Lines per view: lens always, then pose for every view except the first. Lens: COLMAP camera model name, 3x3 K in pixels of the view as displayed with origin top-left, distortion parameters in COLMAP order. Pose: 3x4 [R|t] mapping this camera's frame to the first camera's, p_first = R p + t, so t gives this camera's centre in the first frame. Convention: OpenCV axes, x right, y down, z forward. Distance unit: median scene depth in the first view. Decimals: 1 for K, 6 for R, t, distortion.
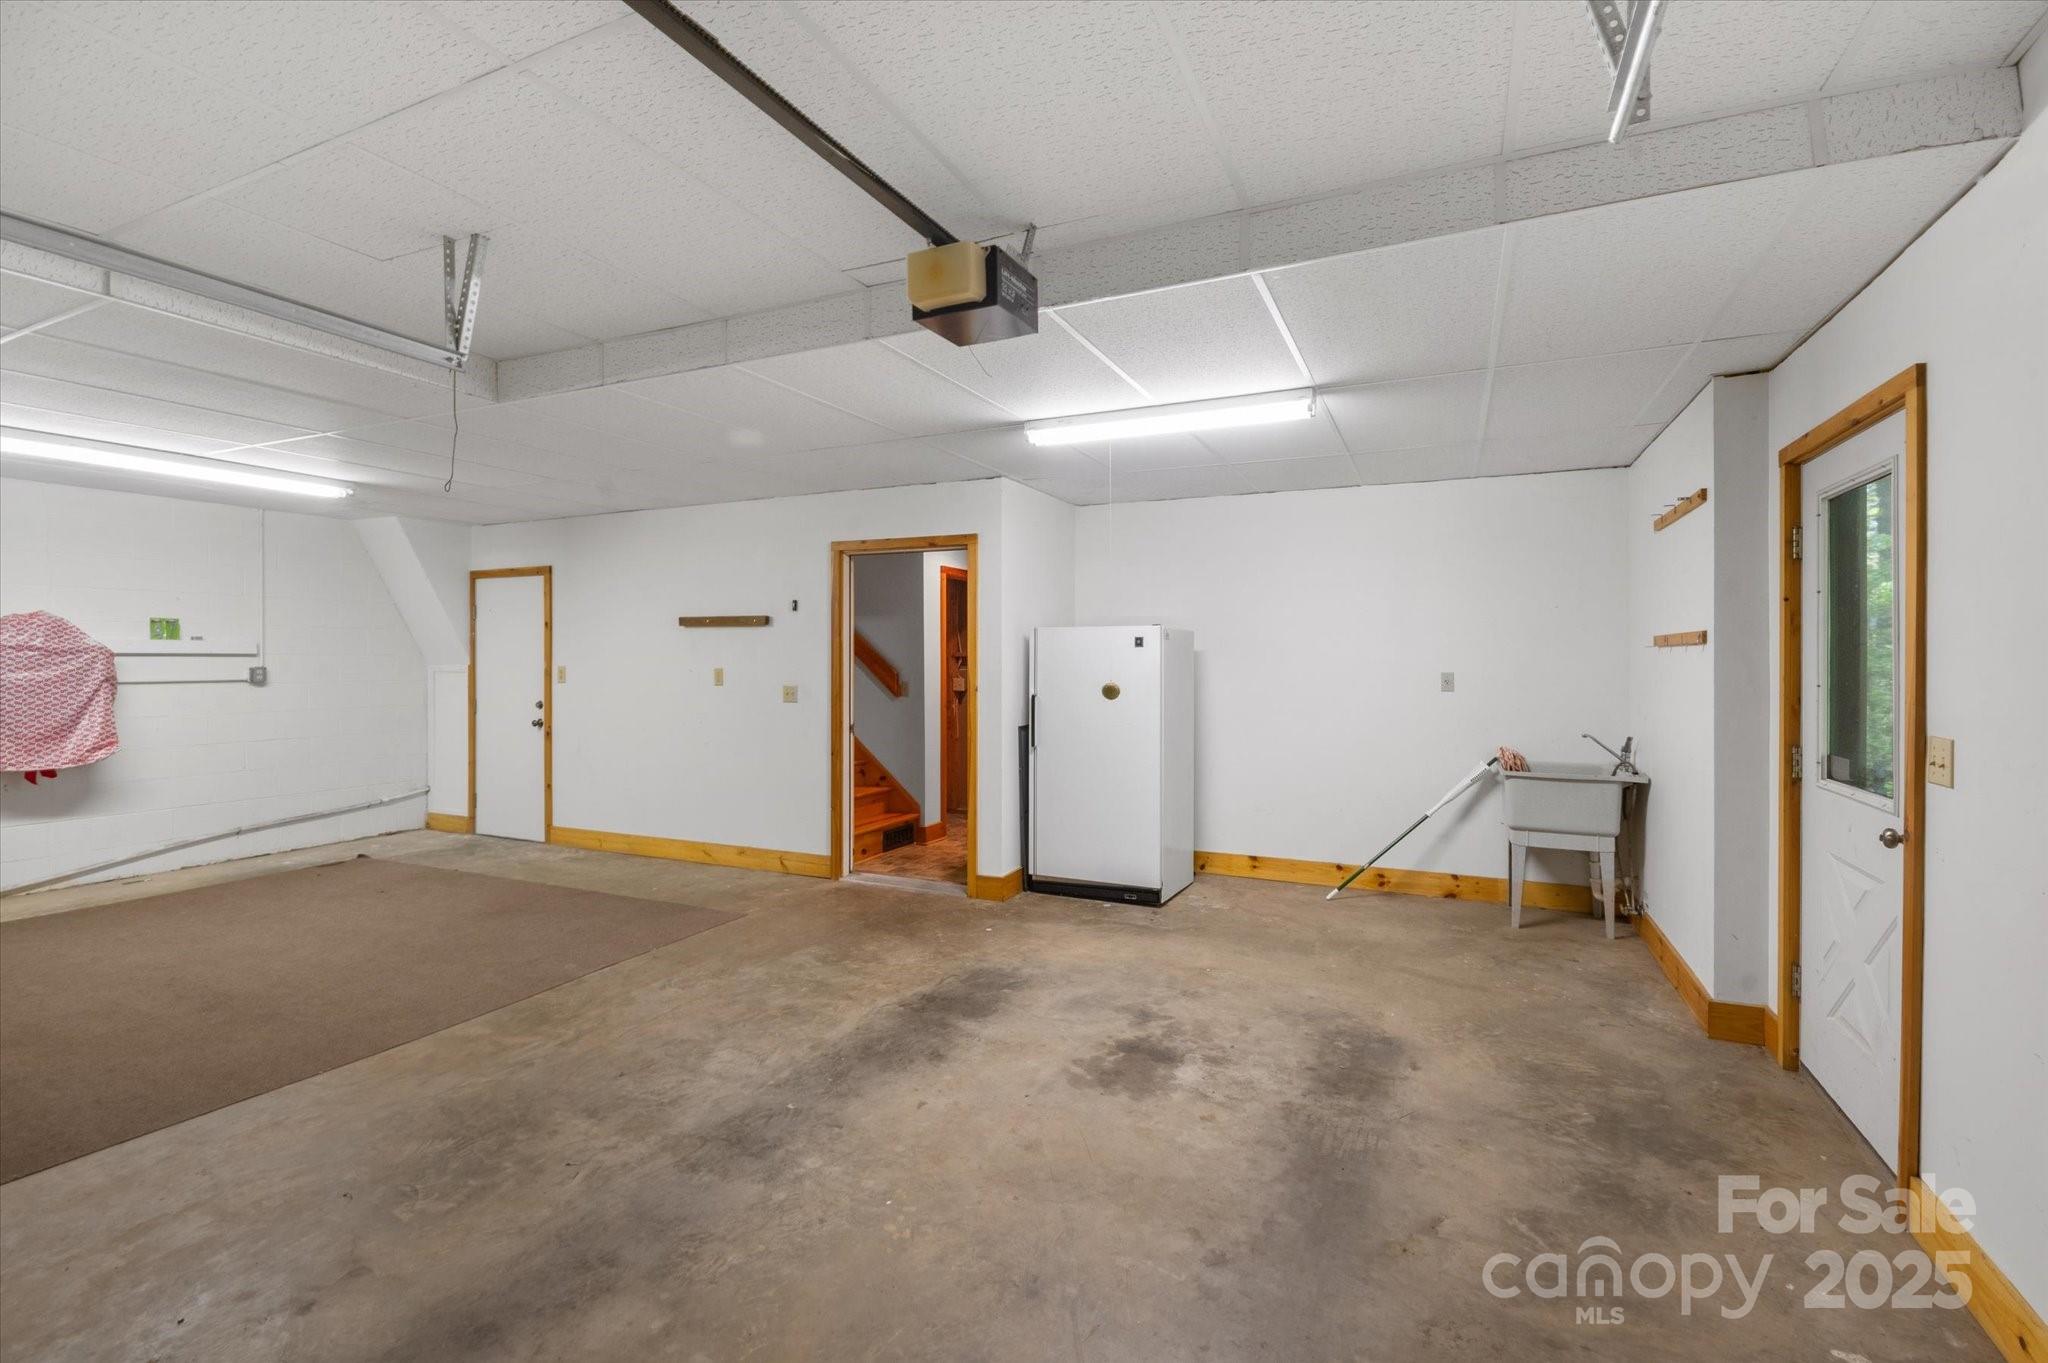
lens RADIAL K [[919.2, 0, 1027.0], [0, 919.2, 658.0], [0, 0, 1]] dist [-0.002419, -0.000175]
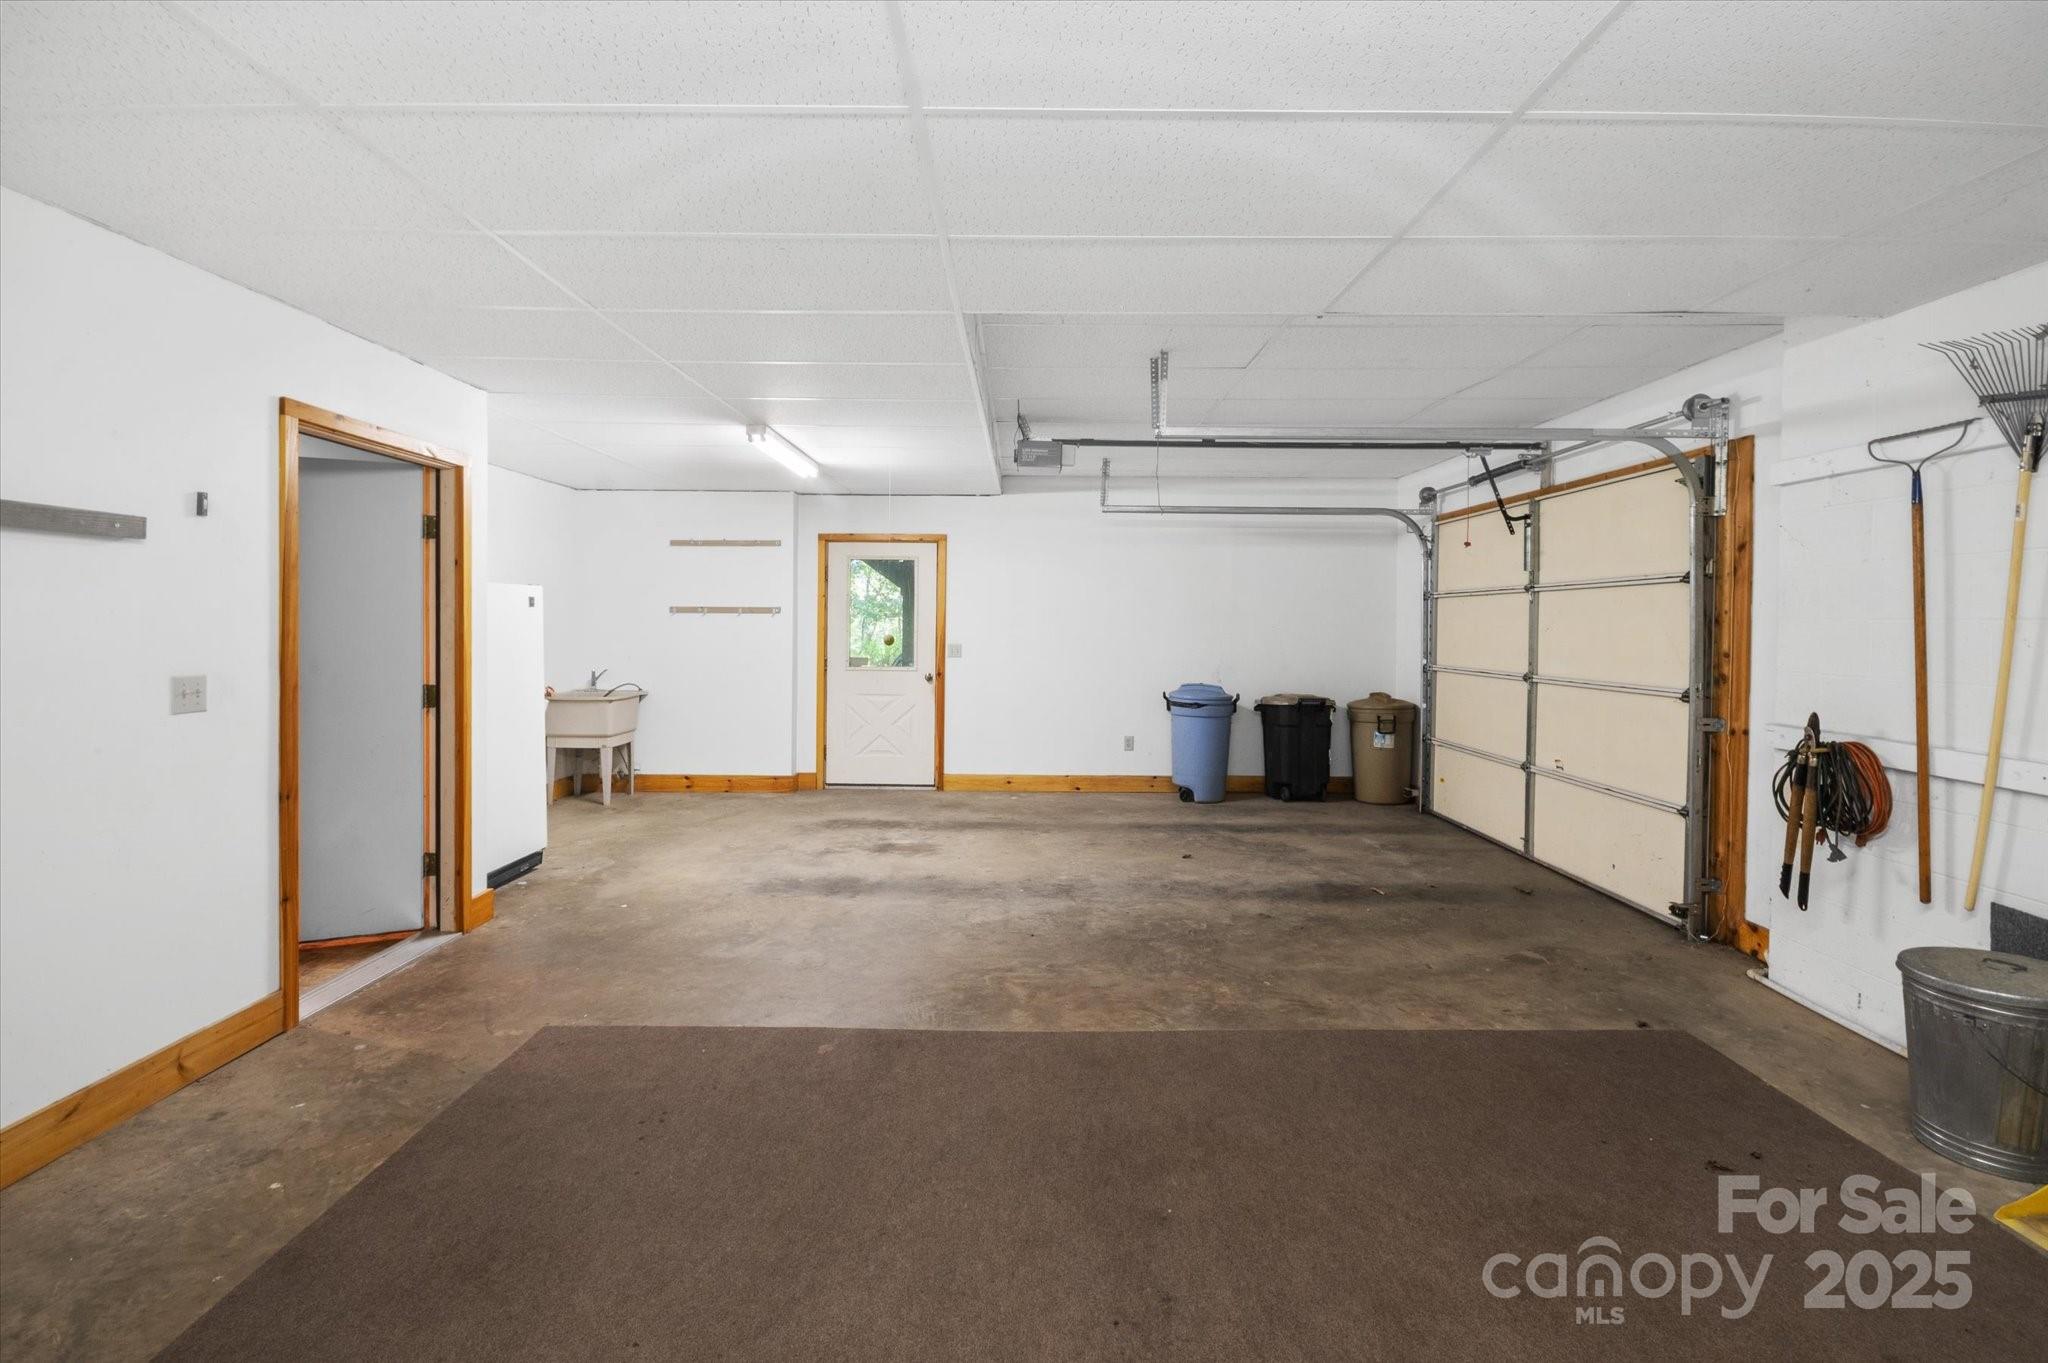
lens RADIAL K [[941.0, 0, 1027.0], [0, 941.0, 636.9], [0, 0, 1]] dist [-0.001631, -0.000239]
pose [[-0.416980, -0.016316, 0.908769, -1.074351], [-0.005393, 0.999866, 0.015477, 0.001044], [-0.908900, 0.001552, -0.417012, 1.015904]]
